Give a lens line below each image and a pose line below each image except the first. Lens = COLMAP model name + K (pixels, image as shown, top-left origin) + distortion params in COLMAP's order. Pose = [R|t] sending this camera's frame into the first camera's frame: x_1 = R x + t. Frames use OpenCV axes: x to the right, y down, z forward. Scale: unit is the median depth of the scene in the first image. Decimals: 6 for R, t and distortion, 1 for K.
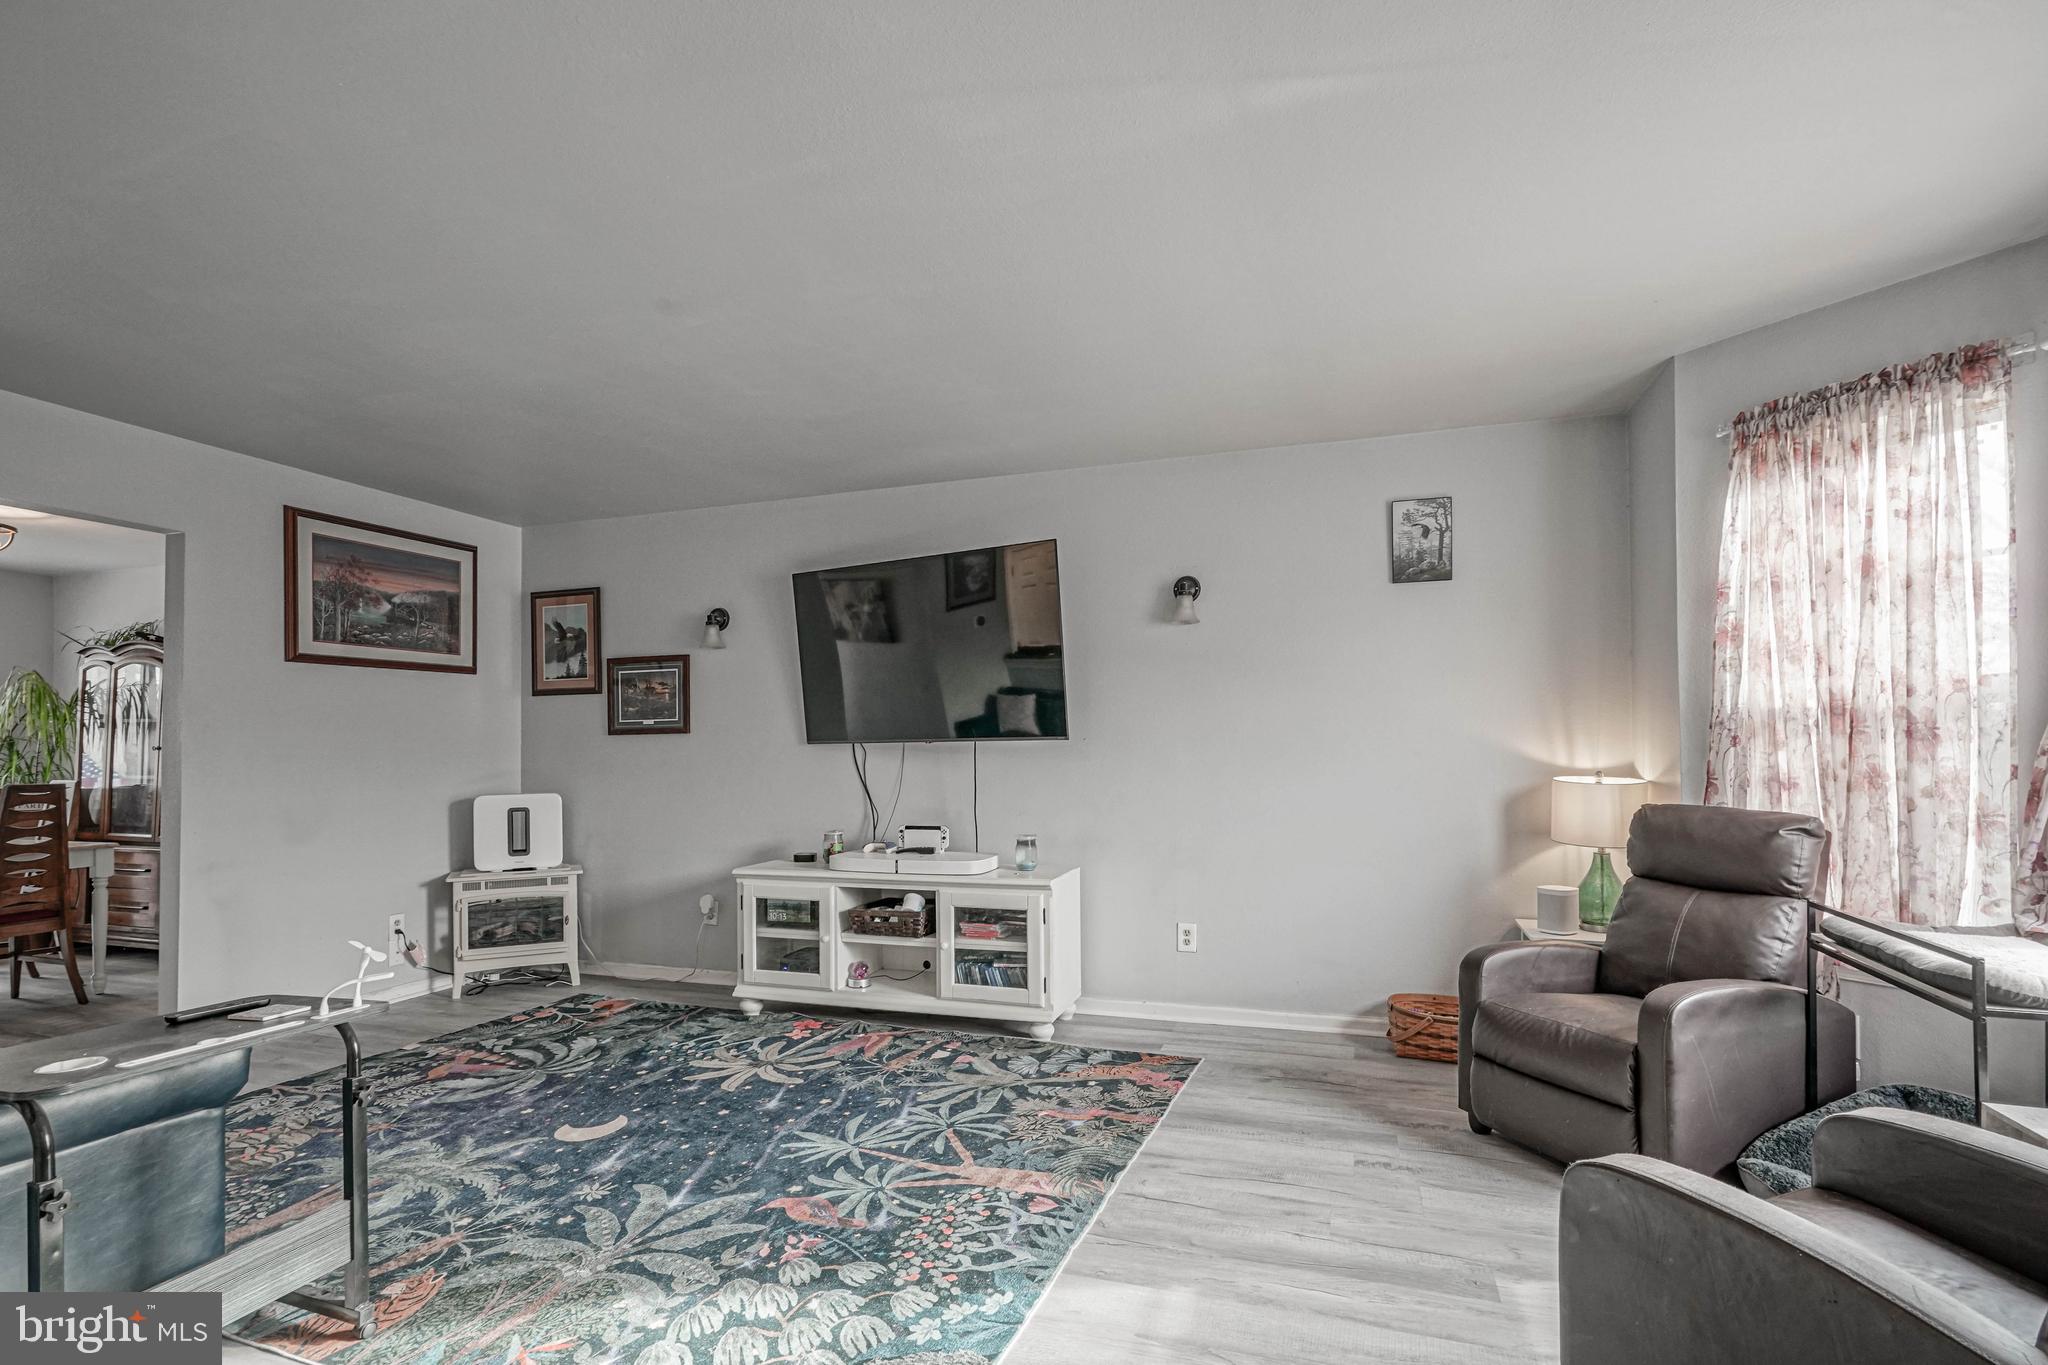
lens RADIAL K [[930.1, 0, 1018.2], [0, 930.1, 749.6], [0, 0, 1]] dist [-0.002851, 0.000520]
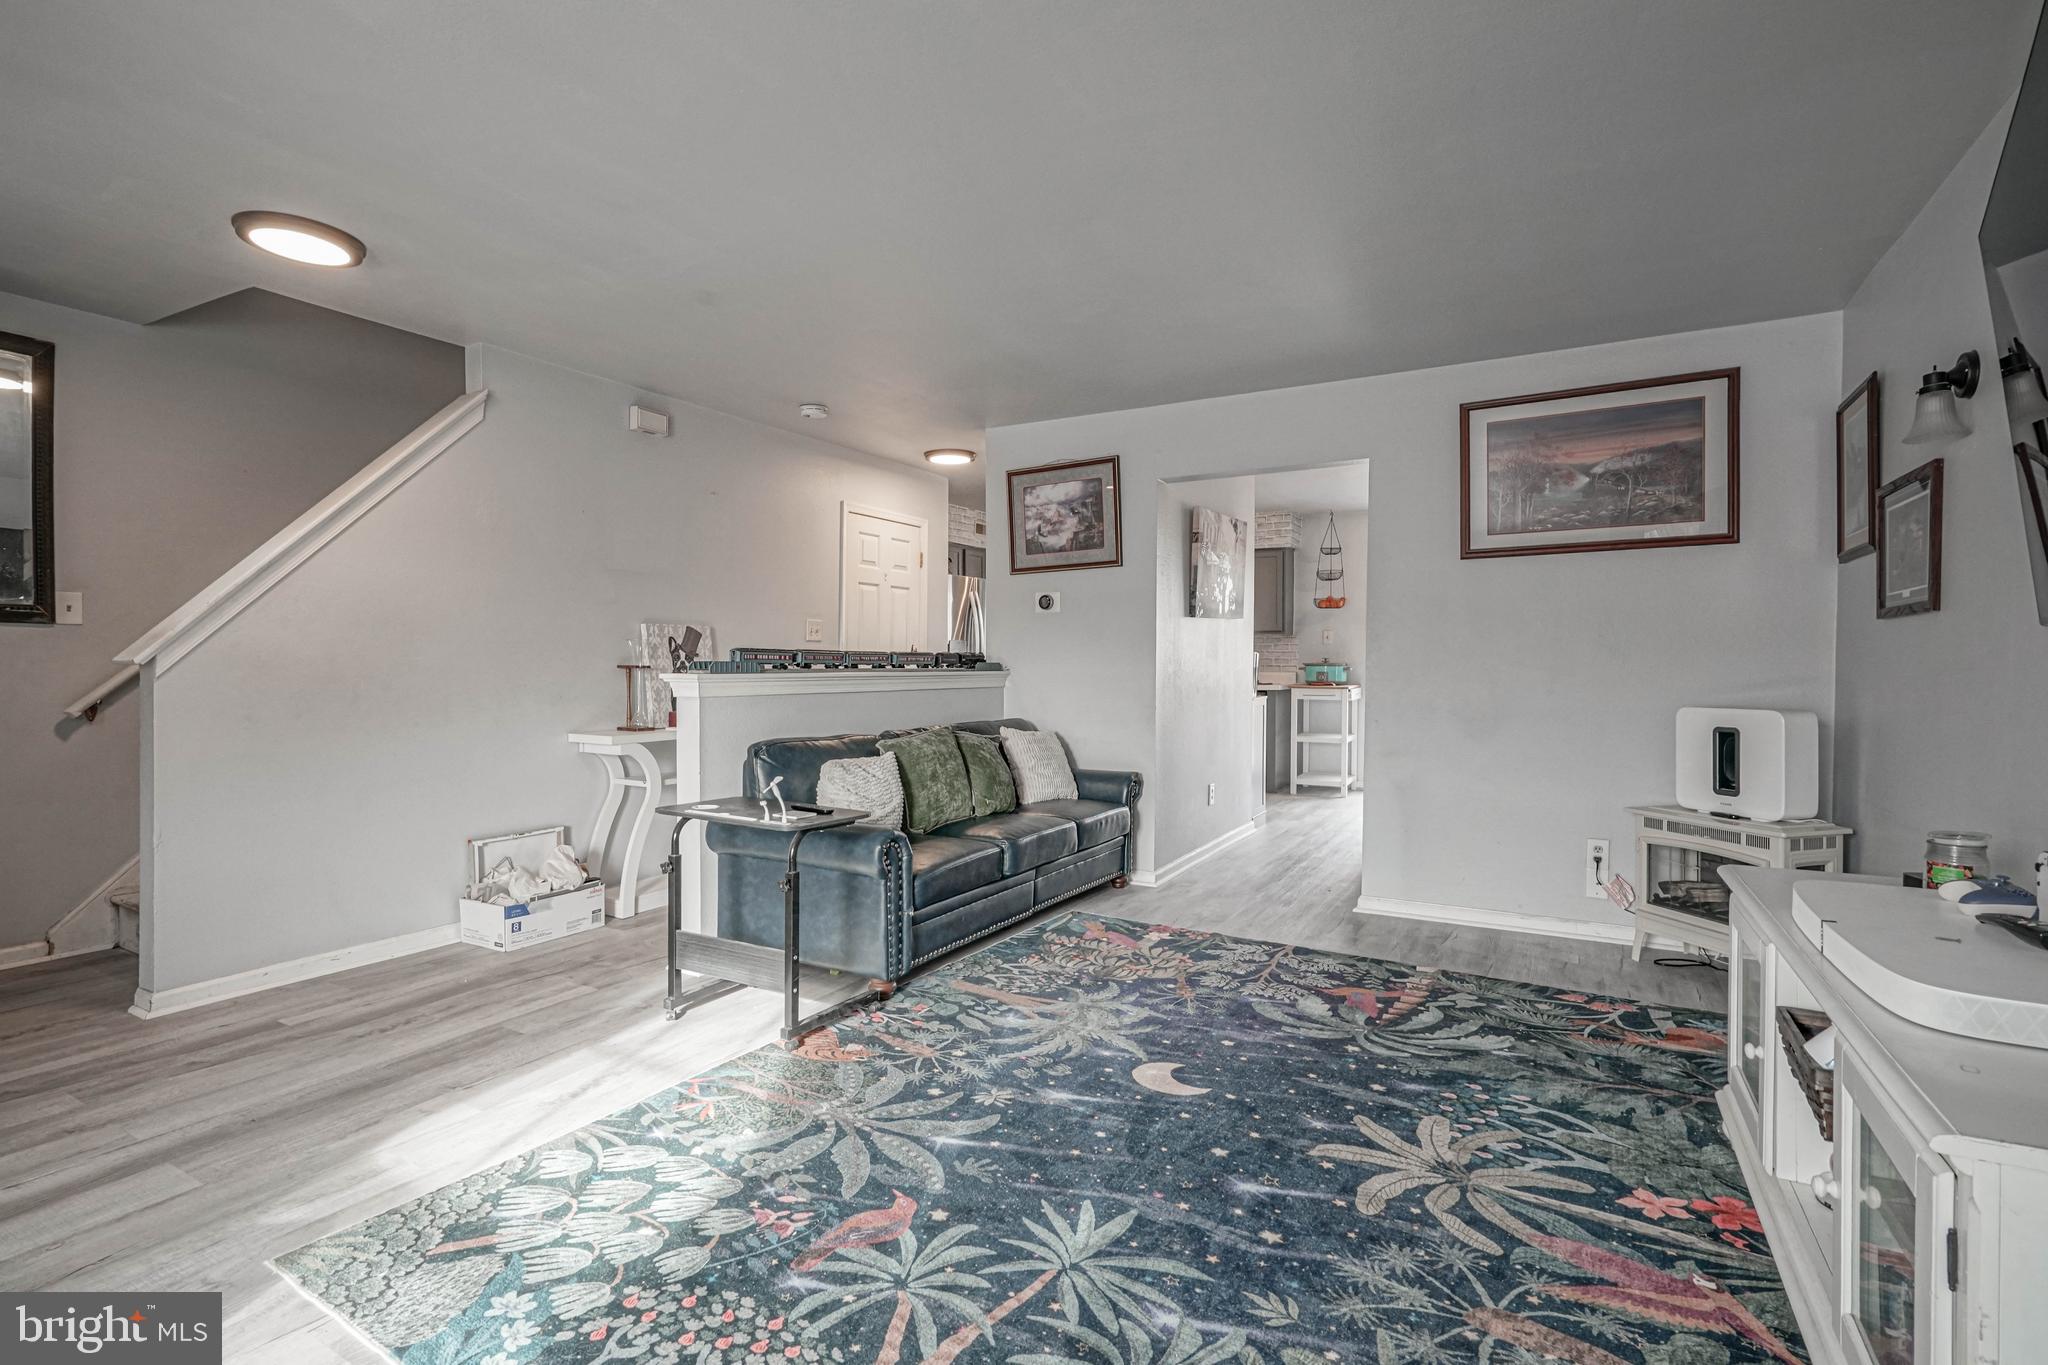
lens RADIAL K [[930.1, 0, 1015.5], [0, 930.1, 672.9], [0, 0, 1]] dist [-0.002851, 0.000520]
pose [[-0.160034, 0.020641, -0.986896, 0.342280], [0.004091, 0.999787, 0.020247, 0.006830], [0.987103, -0.000797, -0.160085, 0.815022]]
